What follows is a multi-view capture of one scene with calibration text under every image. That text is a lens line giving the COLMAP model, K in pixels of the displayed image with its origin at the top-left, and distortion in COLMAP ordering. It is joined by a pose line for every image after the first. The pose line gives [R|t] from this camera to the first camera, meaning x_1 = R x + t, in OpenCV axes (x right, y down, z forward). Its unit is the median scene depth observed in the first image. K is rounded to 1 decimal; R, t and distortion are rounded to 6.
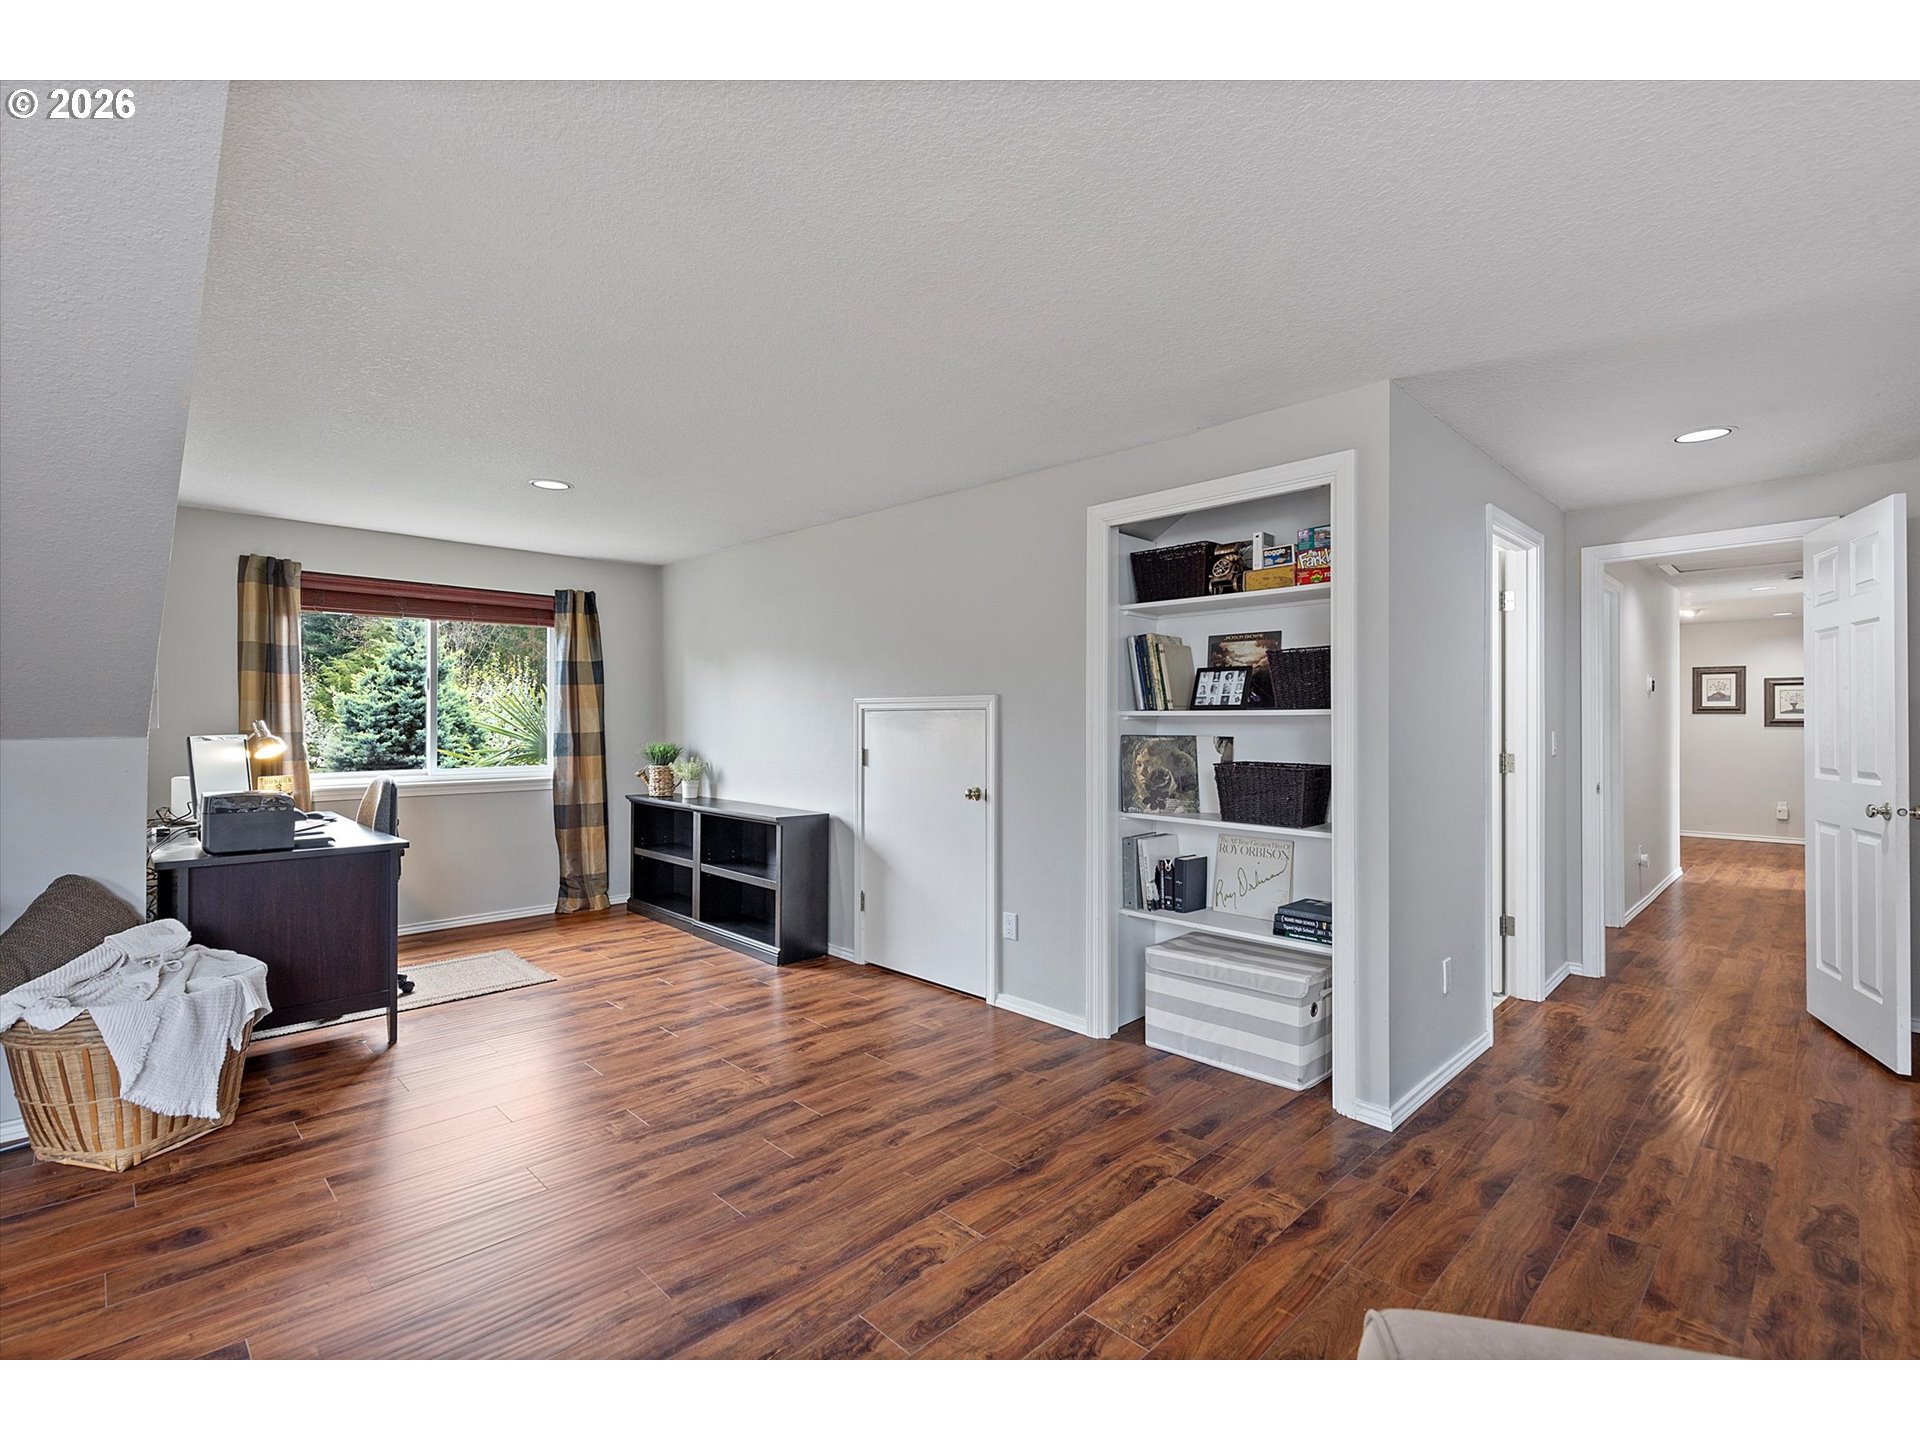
lens RADIAL K [[884.8, 0, 941.6], [0, 884.8, 718.1], [0, 0, 1]] dist [0.001390, 0.000487]
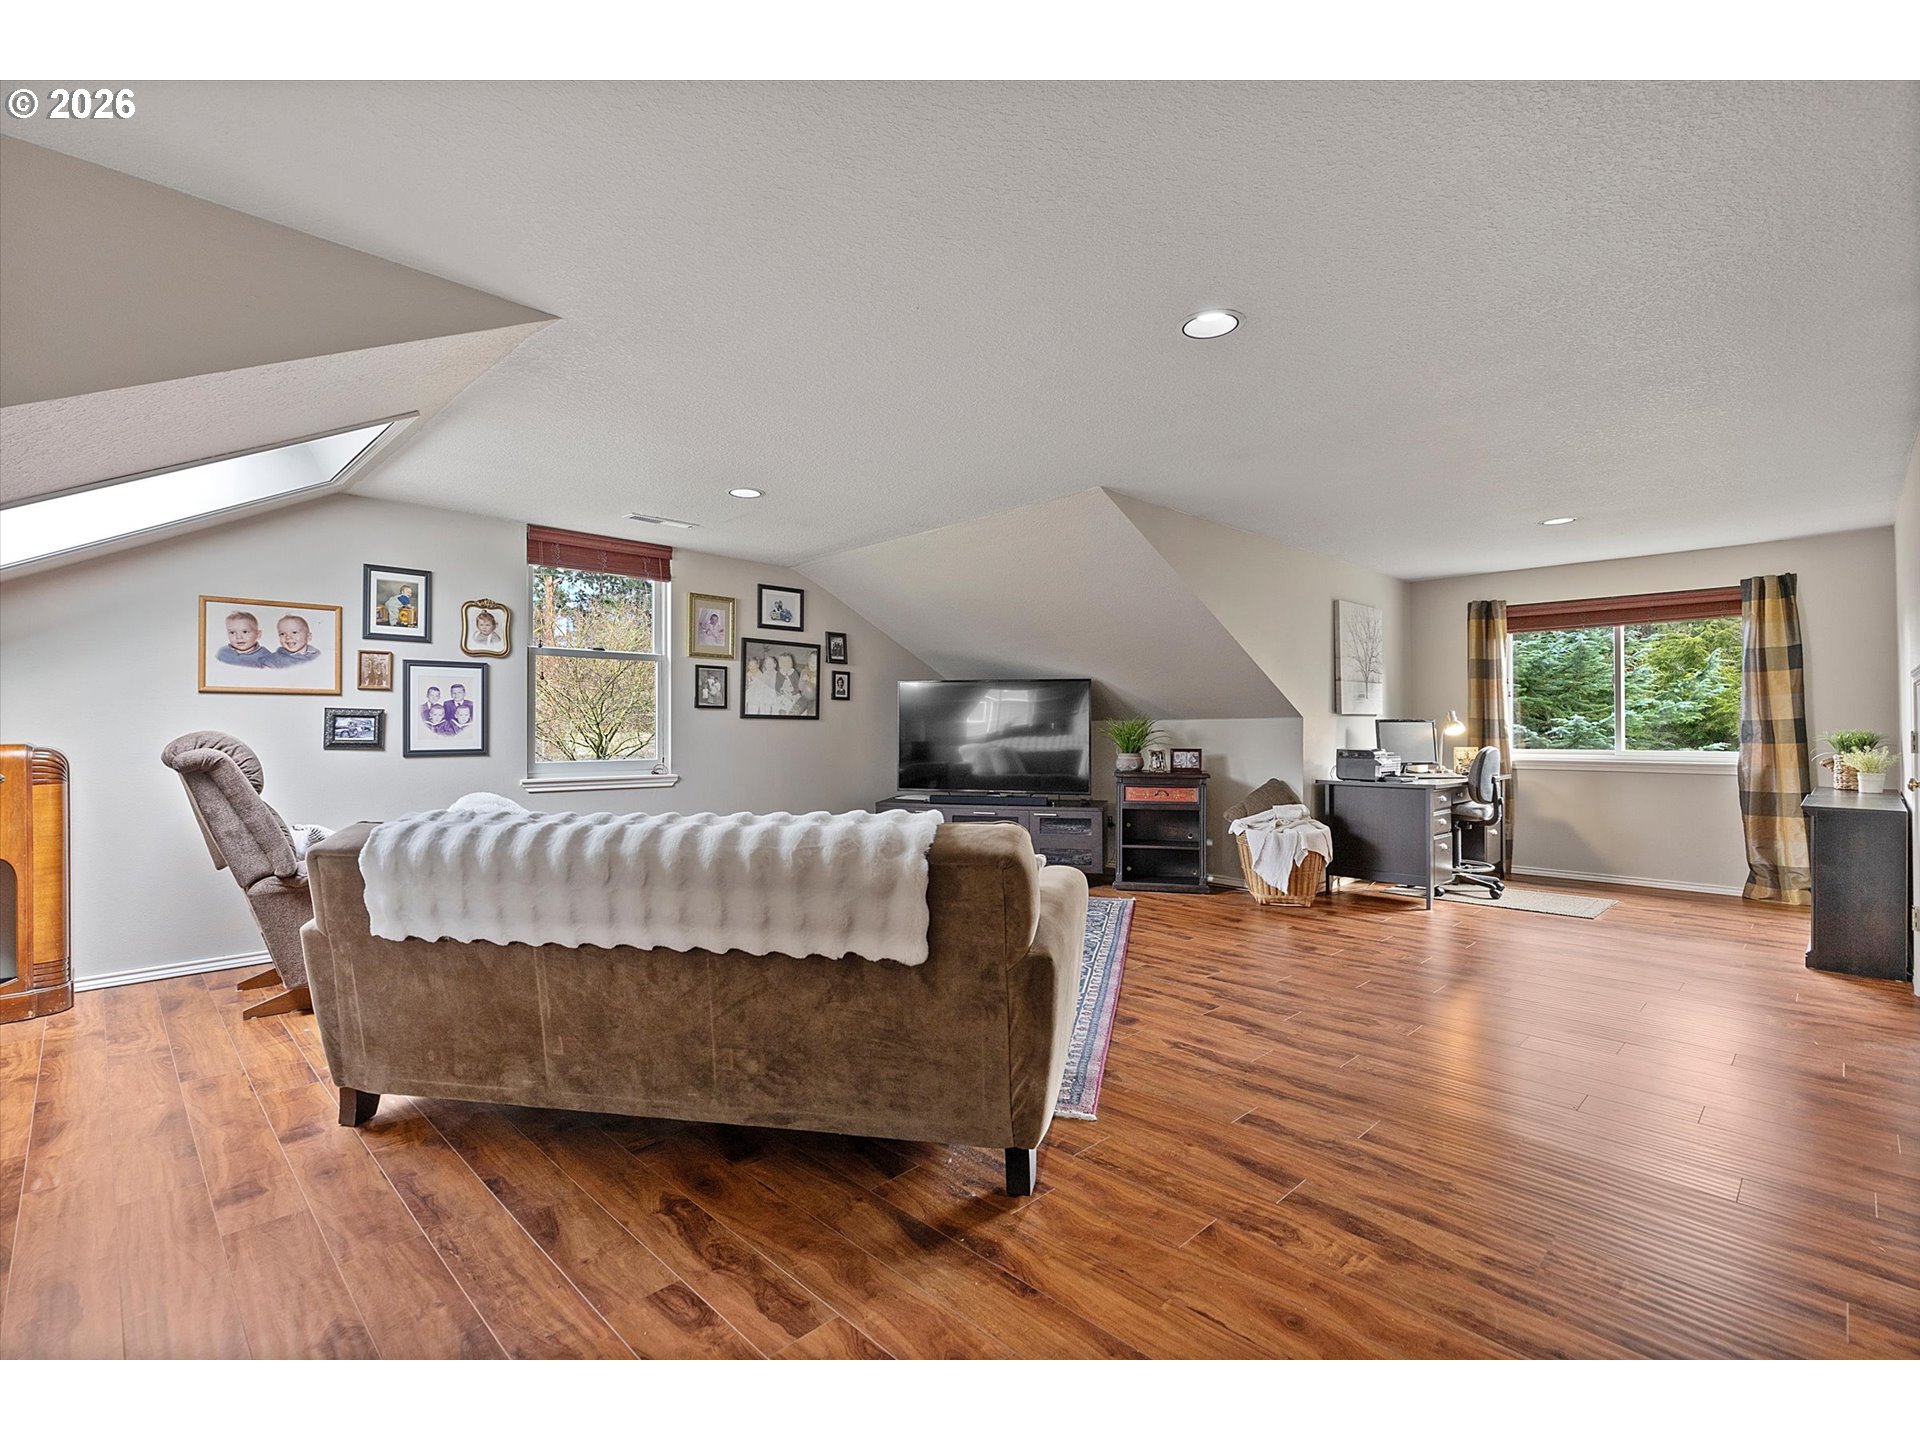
lens RADIAL K [[884.8, 0, 941.6], [0, 884.8, 718.1], [0, 0, 1]] dist [0.001390, 0.000487]
pose [[0.005674, -0.010434, -0.999929, 0.580765], [0.005469, 0.999931, -0.010403, 0.020162], [0.999969, -0.005409, 0.005730, 0.072102]]
